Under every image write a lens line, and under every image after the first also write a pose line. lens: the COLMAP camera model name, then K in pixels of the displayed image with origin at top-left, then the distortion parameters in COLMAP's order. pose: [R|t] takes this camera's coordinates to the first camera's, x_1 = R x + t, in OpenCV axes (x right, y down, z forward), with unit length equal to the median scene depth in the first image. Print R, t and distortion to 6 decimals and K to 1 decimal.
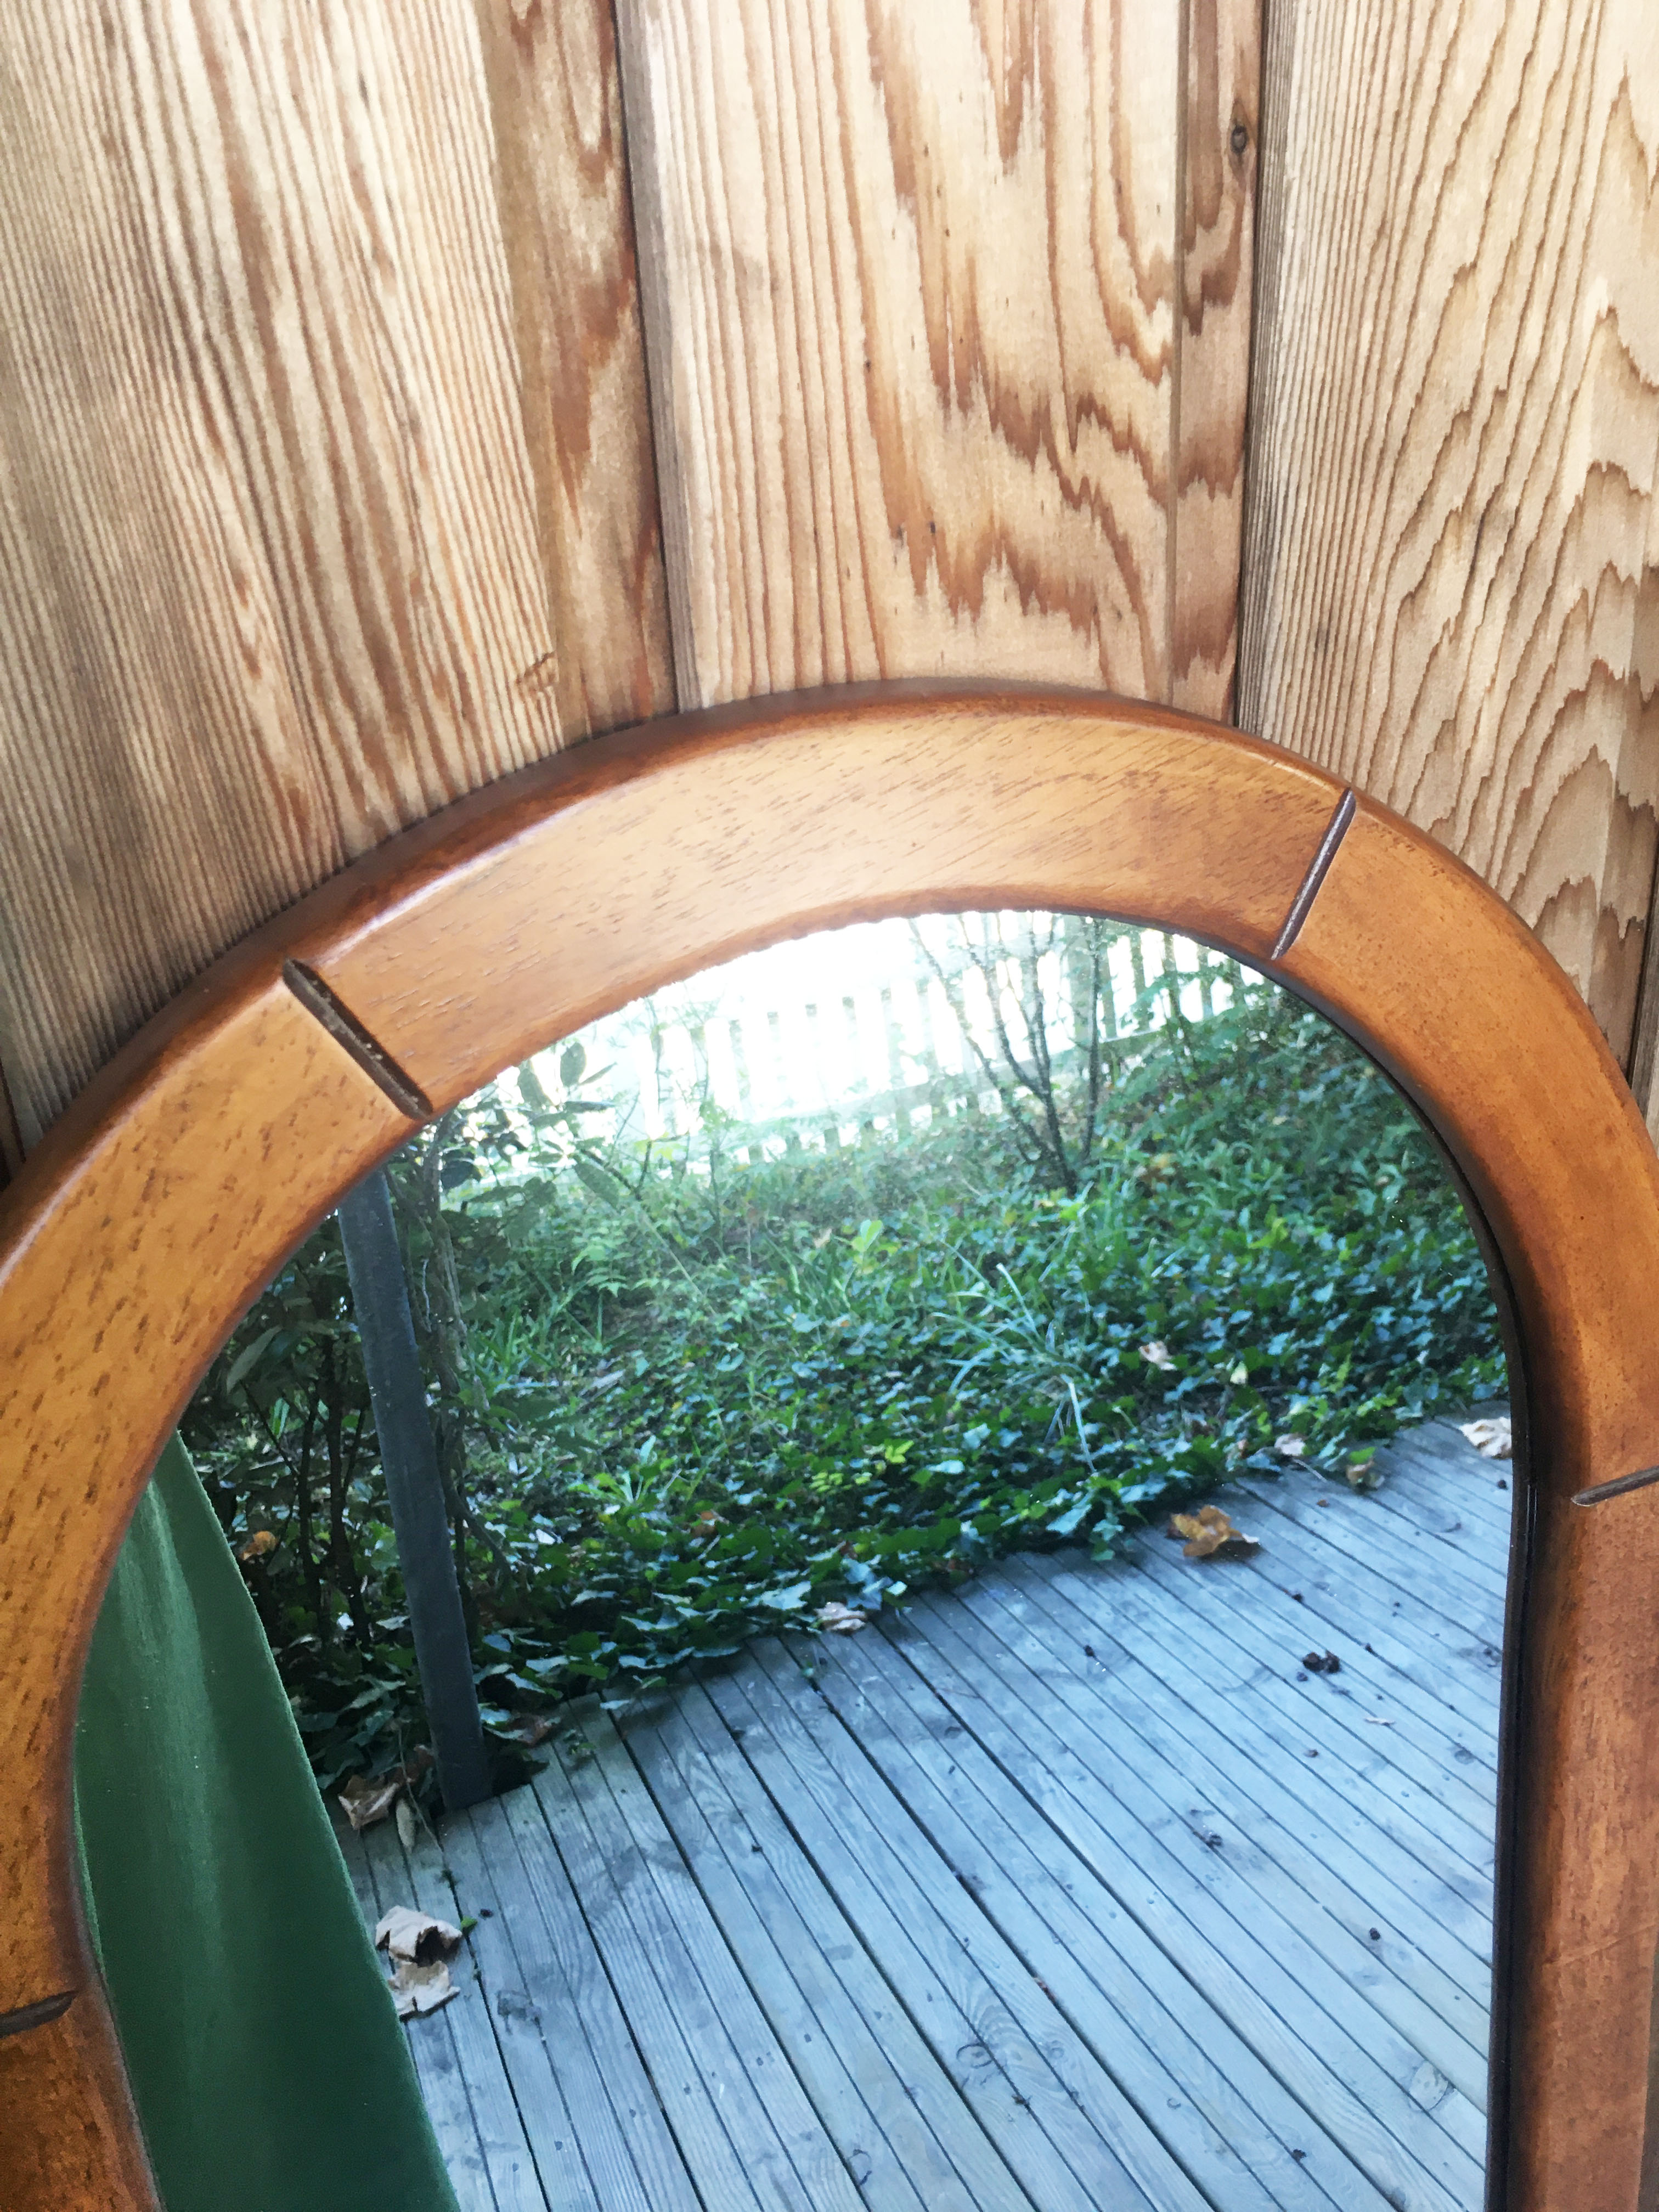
lens RADIAL K [[1878.7, 0, 829.5], [0, 1878.7, 1106.0], [0, 0, 1]] dist [0.084479, -0.120249]
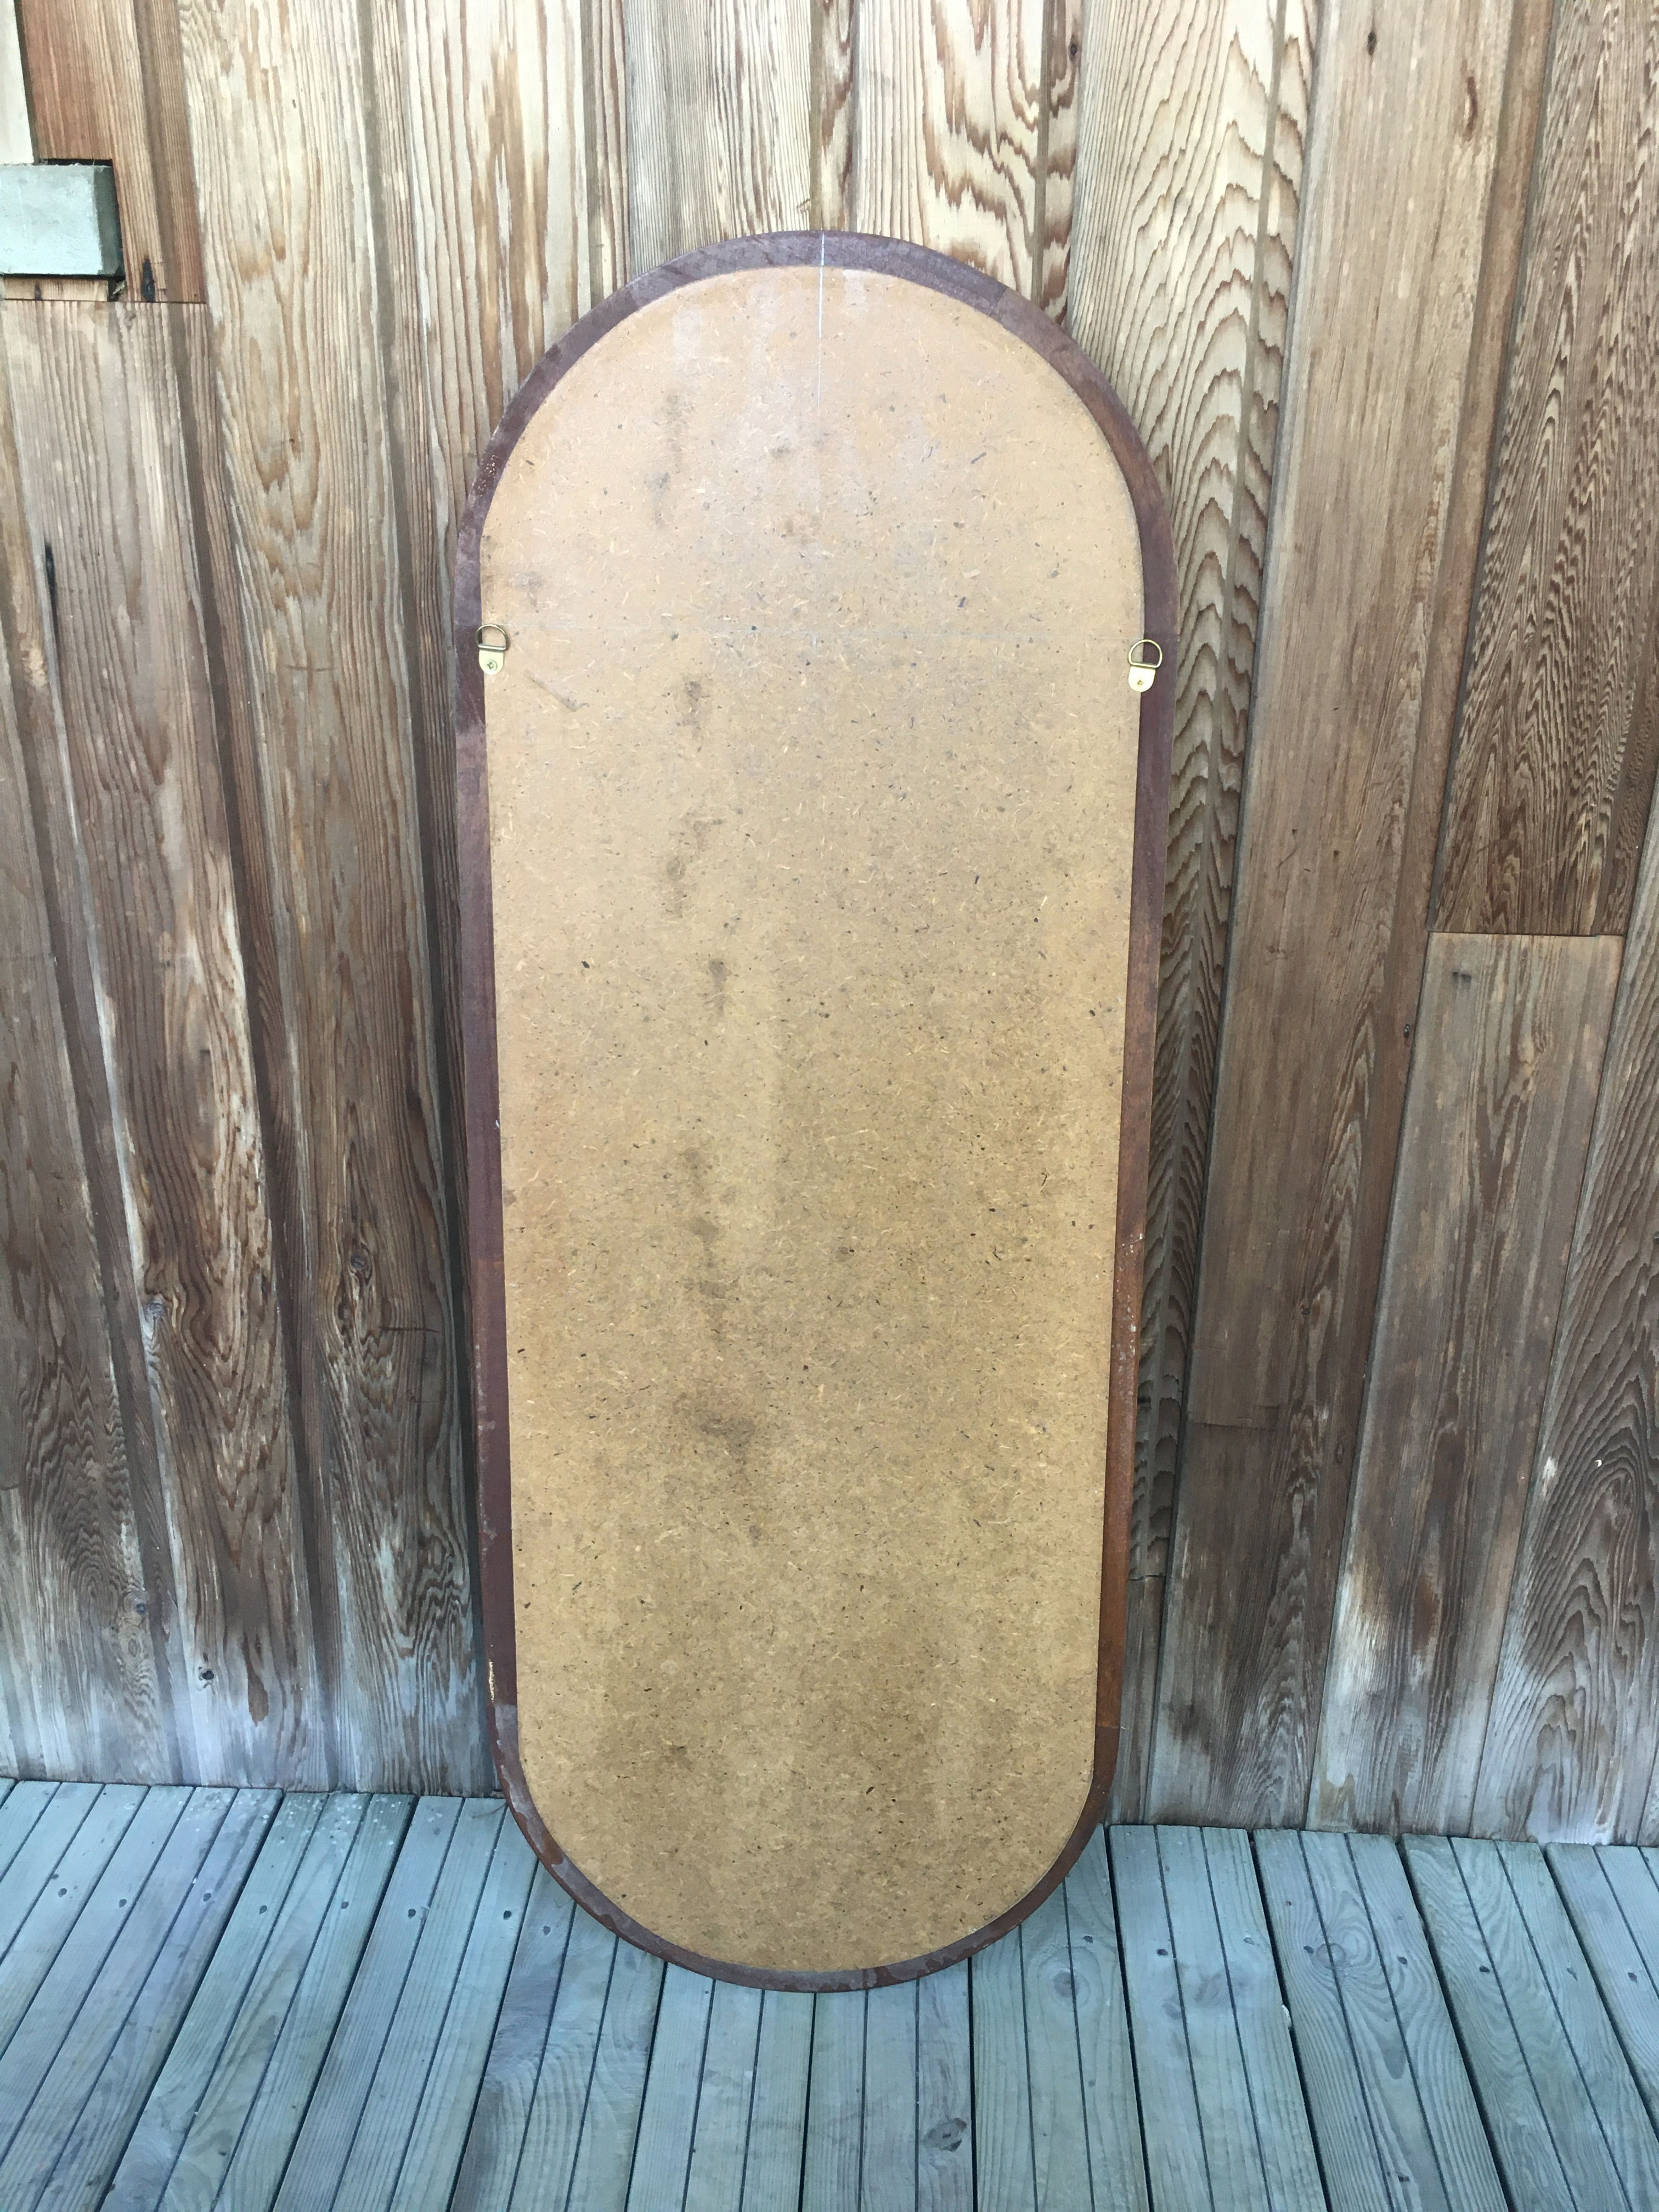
lens RADIAL K [[1878.7, 0, 829.5], [0, 1878.7, 1106.0], [0, 0, 1]] dist [0.084479, -0.120249]
pose [[0.889725, 0.230187, -0.394212, 1.099156], [-0.245169, 0.969397, 0.012706, 0.874552], [0.385073, 0.085344, 0.918932, -1.323432]]
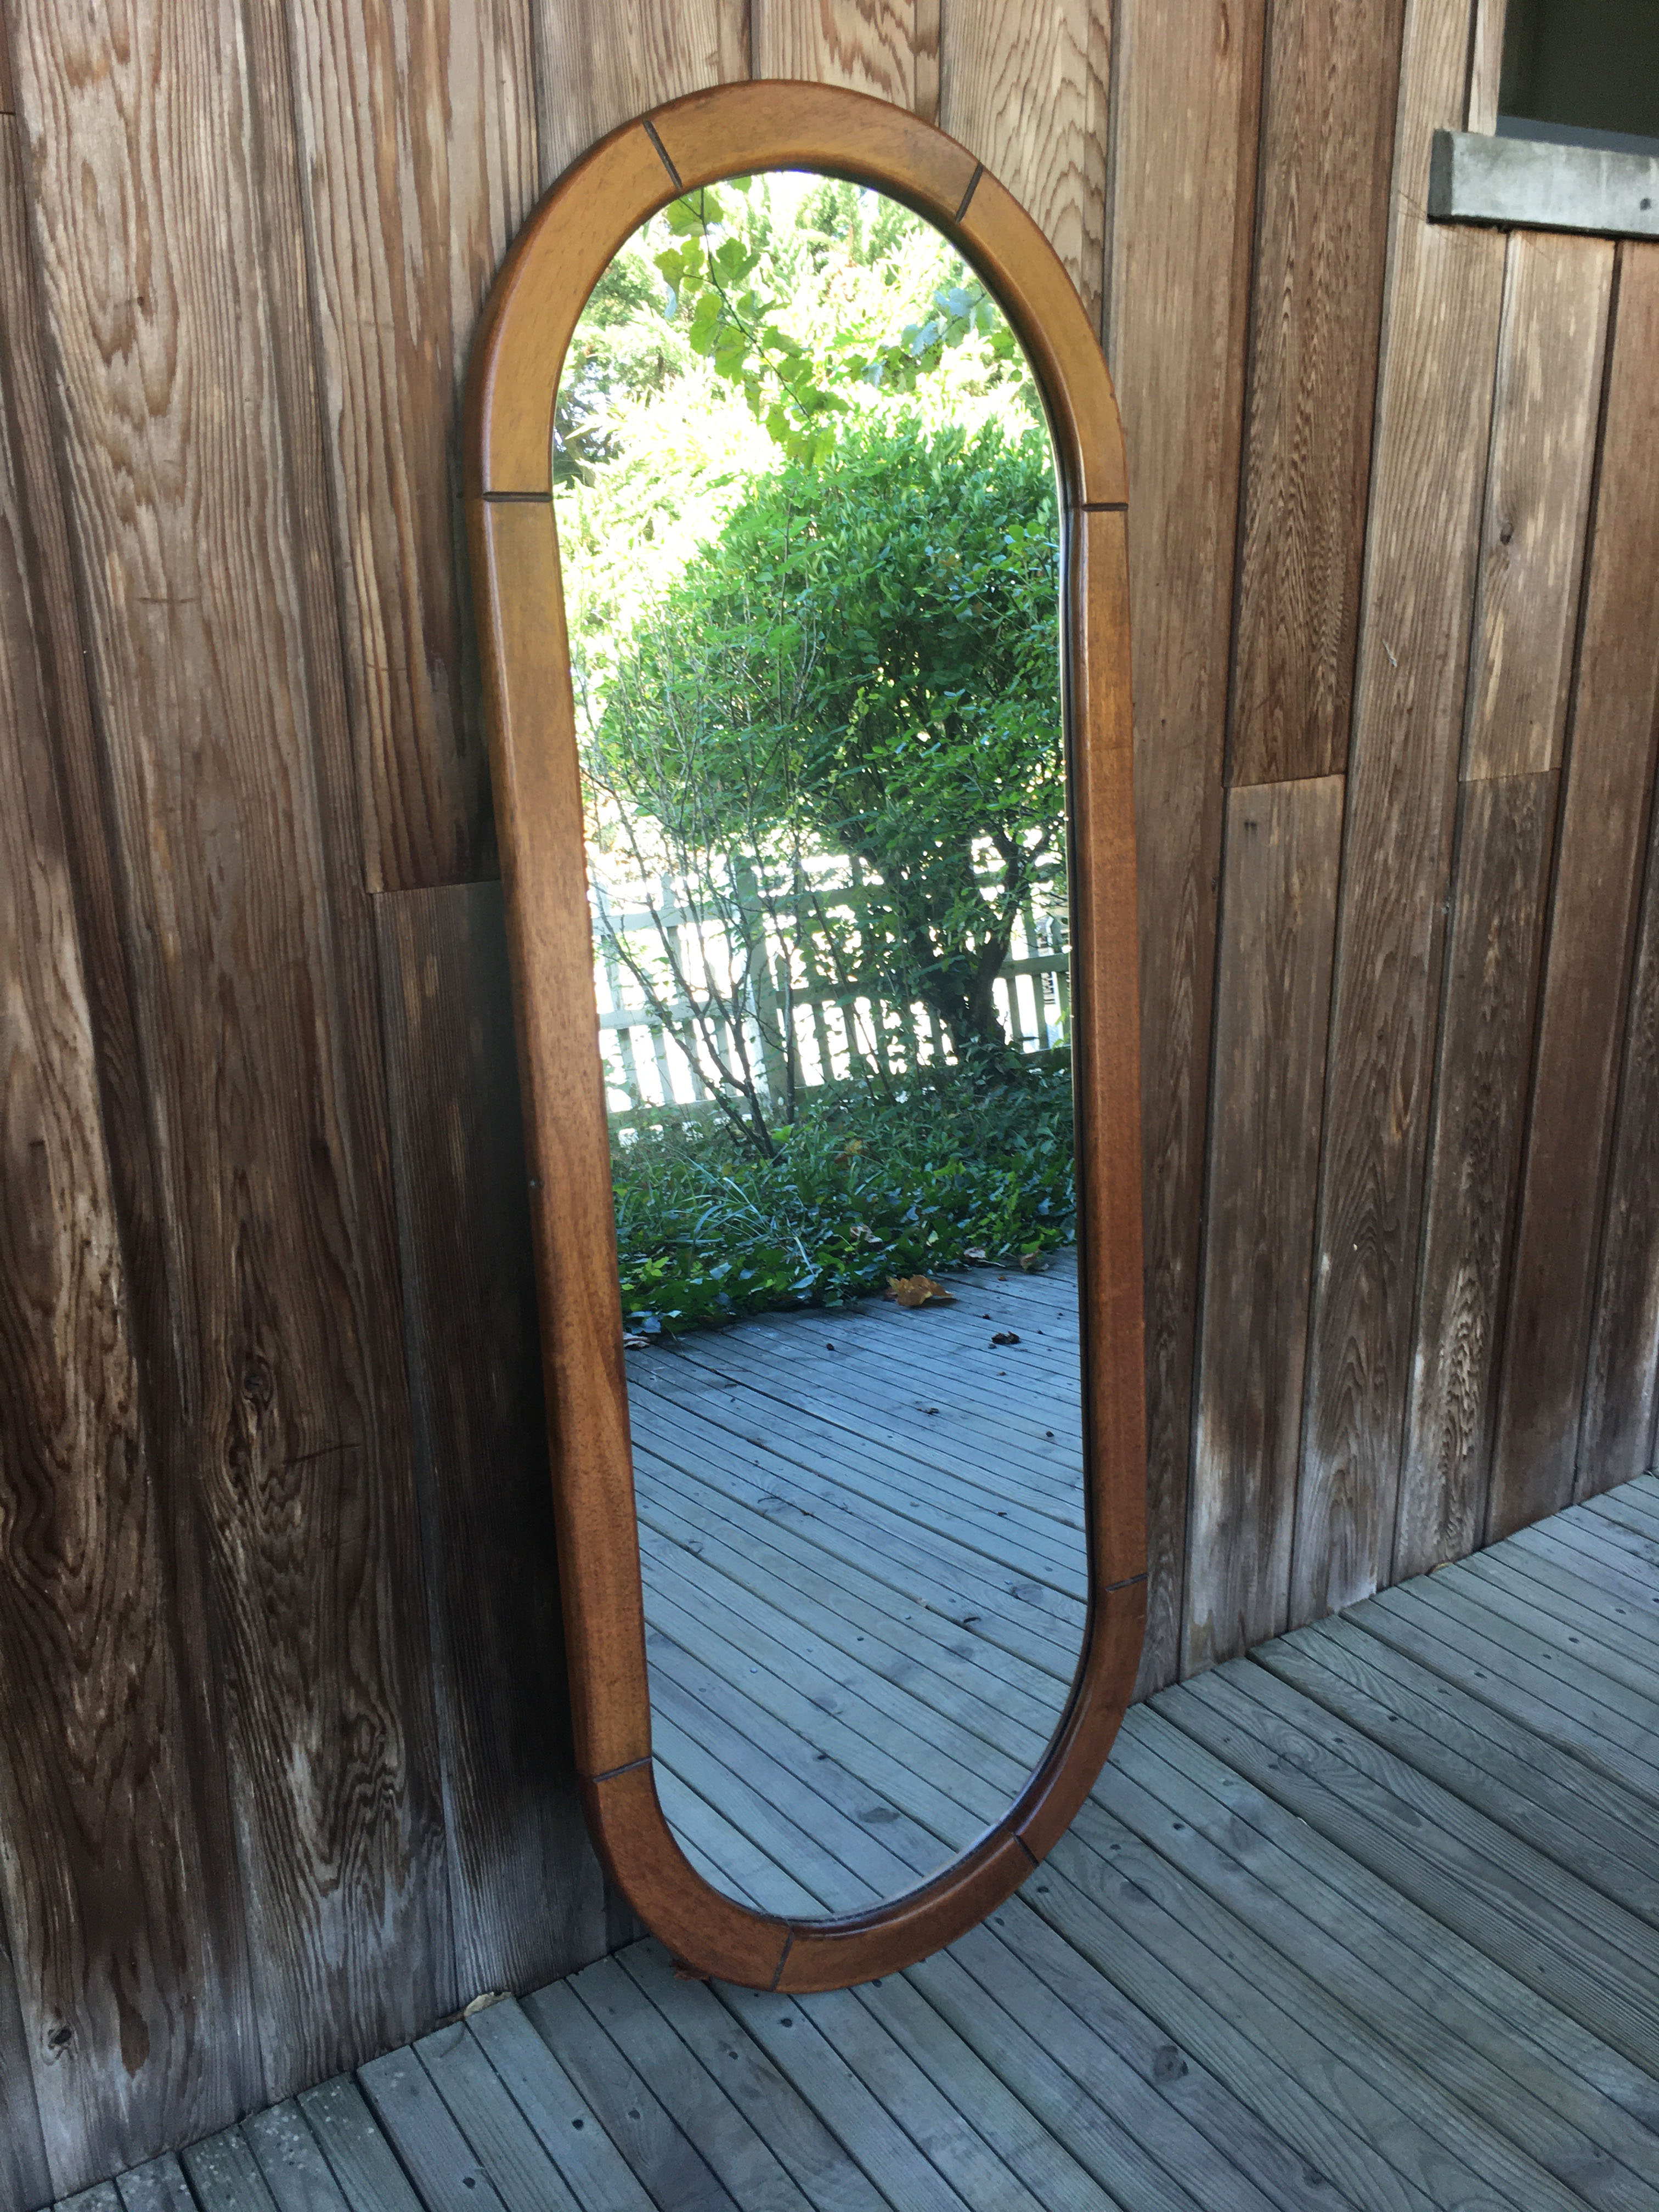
lens RADIAL K [[1878.7, 0, 829.5], [0, 1878.7, 1106.0], [0, 0, 1]] dist [0.084479, -0.120249]
pose [[0.985683, -0.007528, 0.168444, -0.357346], [0.029539, 0.991263, -0.128553, 1.311112], [-0.166004, 0.131689, 0.977293, -1.269960]]
